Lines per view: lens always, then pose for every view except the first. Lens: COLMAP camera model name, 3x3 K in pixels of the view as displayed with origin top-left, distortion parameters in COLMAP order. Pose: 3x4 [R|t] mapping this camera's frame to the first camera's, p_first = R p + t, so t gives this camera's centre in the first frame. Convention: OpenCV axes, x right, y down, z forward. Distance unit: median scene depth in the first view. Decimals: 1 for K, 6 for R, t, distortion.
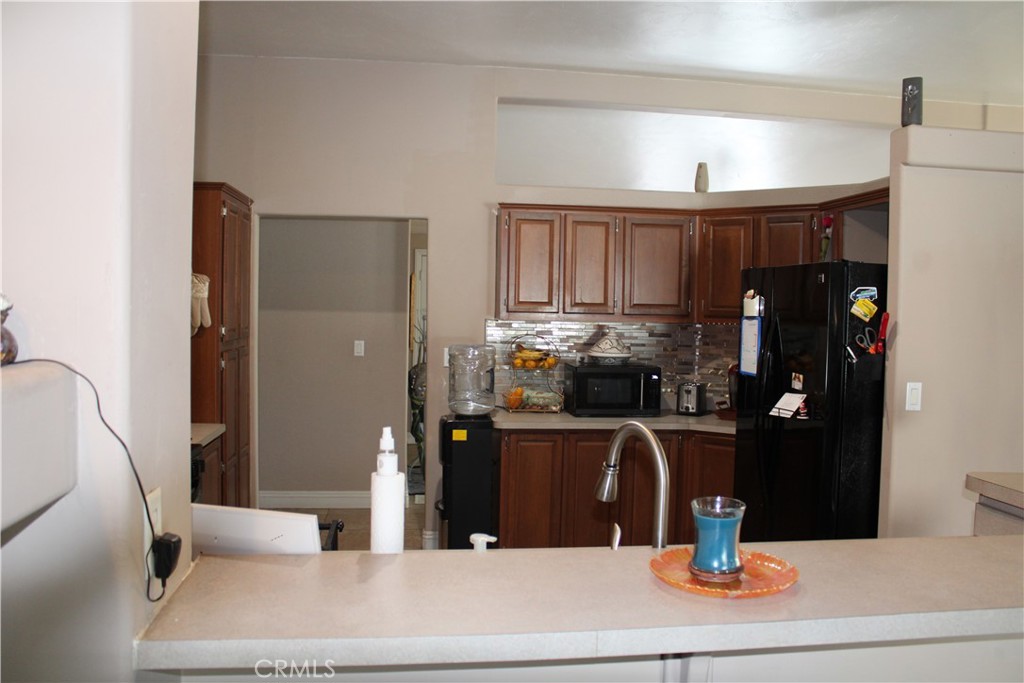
lens RADIAL K [[858.8, 0, 514.0], [0, 858.8, 337.6], [0, 0, 1]] dist [-0.164449, 0.148209]
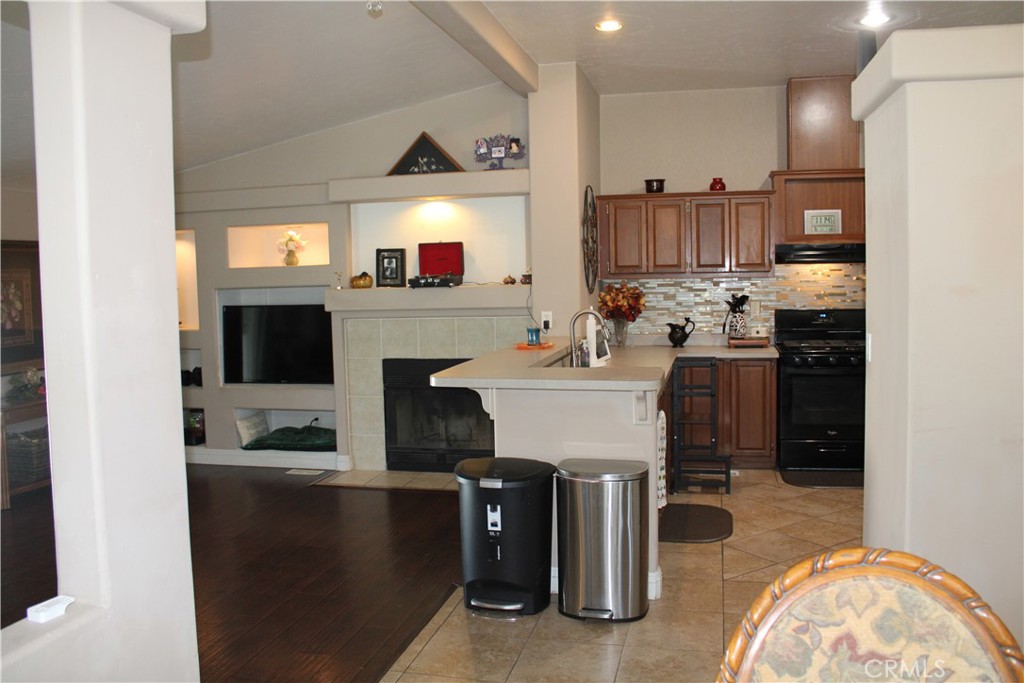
lens RADIAL K [[858.8, 0, 518.3], [0, 858.8, 335.7], [0, 0, 1]] dist [-0.164449, 0.148209]
pose [[-0.395718, 0.054317, -0.916764, 1.537372], [-0.021449, 0.997430, 0.068355, -0.010089], [0.918122, 0.046713, -0.393536, 1.223078]]
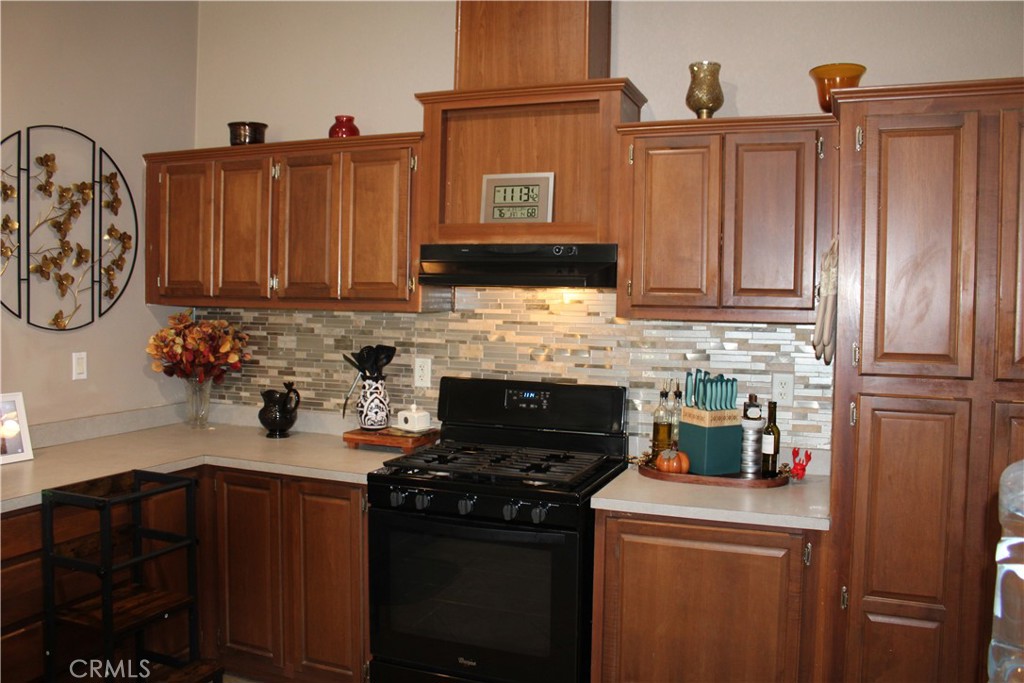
lens RADIAL K [[858.8, 0, 512.1], [0, 858.8, 345.2], [0, 0, 1]] dist [-0.164449, 0.148209]
pose [[-0.492450, 0.018004, -0.870155, 0.082584], [-0.061120, 0.996602, 0.055210, -0.051563], [0.868192, 0.080372, -0.489676, 1.610393]]
